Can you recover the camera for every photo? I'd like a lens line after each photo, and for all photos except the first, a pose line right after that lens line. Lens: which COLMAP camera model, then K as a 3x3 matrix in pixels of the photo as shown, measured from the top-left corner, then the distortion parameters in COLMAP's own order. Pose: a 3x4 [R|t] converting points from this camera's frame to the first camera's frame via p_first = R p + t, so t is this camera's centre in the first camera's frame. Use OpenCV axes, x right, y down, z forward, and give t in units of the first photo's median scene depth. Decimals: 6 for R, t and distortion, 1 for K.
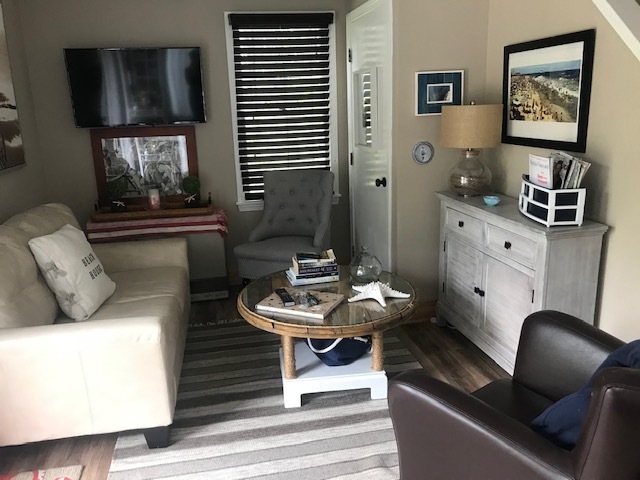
lens RADIAL K [[530.8, 0, 318.8], [0, 530.8, 239.3], [0, 0, 1]] dist [0.028476, 0.006654]
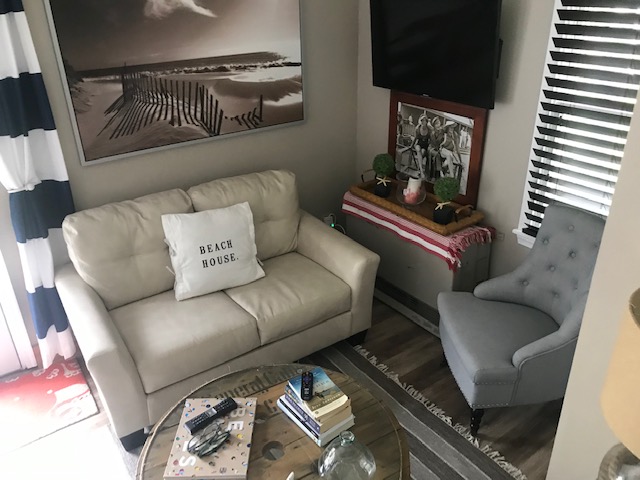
lens RADIAL K [[530.8, 0, 320.2], [0, 530.8, 241.4], [0, 0, 1]] dist [0.028476, 0.006654]
pose [[0.407831, 0.428388, -0.806324, 0.318925], [-0.219308, 0.903210, 0.368938, -0.270271], [0.886329, 0.026369, 0.462305, 0.497863]]
